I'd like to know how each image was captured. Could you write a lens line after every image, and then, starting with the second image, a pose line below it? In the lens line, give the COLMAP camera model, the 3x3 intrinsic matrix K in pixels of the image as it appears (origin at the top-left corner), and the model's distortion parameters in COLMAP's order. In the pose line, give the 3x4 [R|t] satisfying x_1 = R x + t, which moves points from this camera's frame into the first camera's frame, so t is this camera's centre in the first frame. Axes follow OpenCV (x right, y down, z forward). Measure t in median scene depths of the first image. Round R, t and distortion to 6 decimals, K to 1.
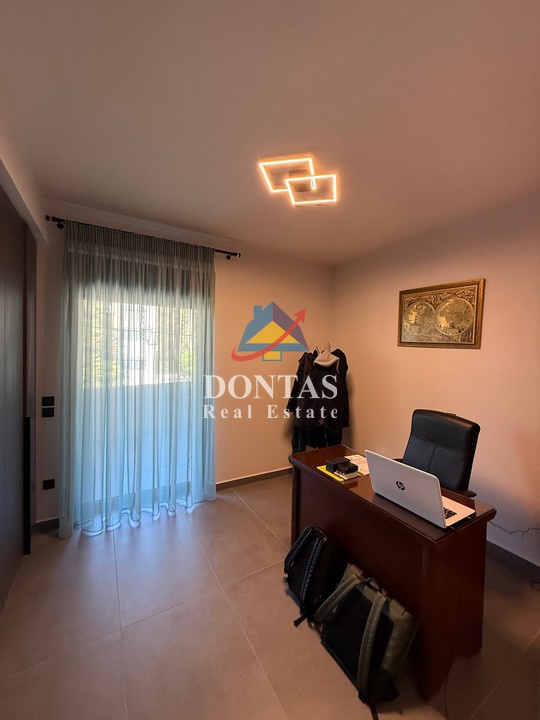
lens RADIAL K [[289.8, 0, 270.9], [0, 289.8, 356.1], [0, 0, 1]] dist [0.004096, -0.000691]
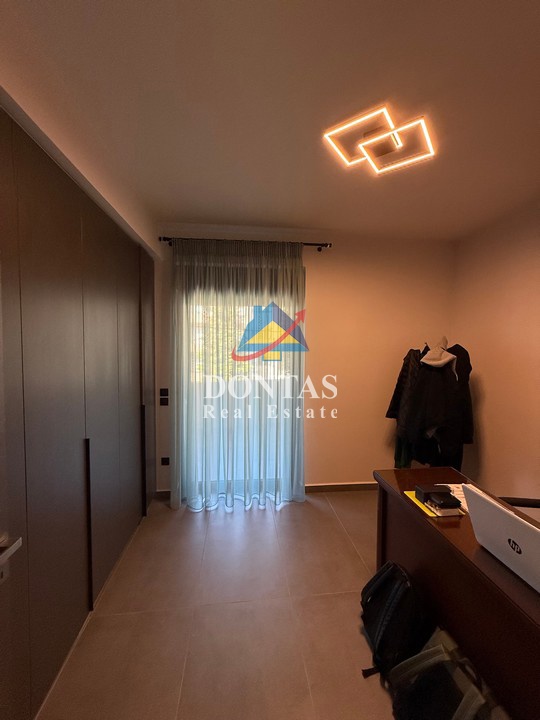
lens RADIAL K [[289.8, 0, 266.9], [0, 289.8, 356.6], [0, 0, 1]] dist [0.004096, -0.000691]
pose [[0.911718, 0.000850, -0.410816, 0.112399], [0.004524, 0.999916, 0.012108, -0.004785], [0.410792, -0.012898, 0.911638, 0.083999]]
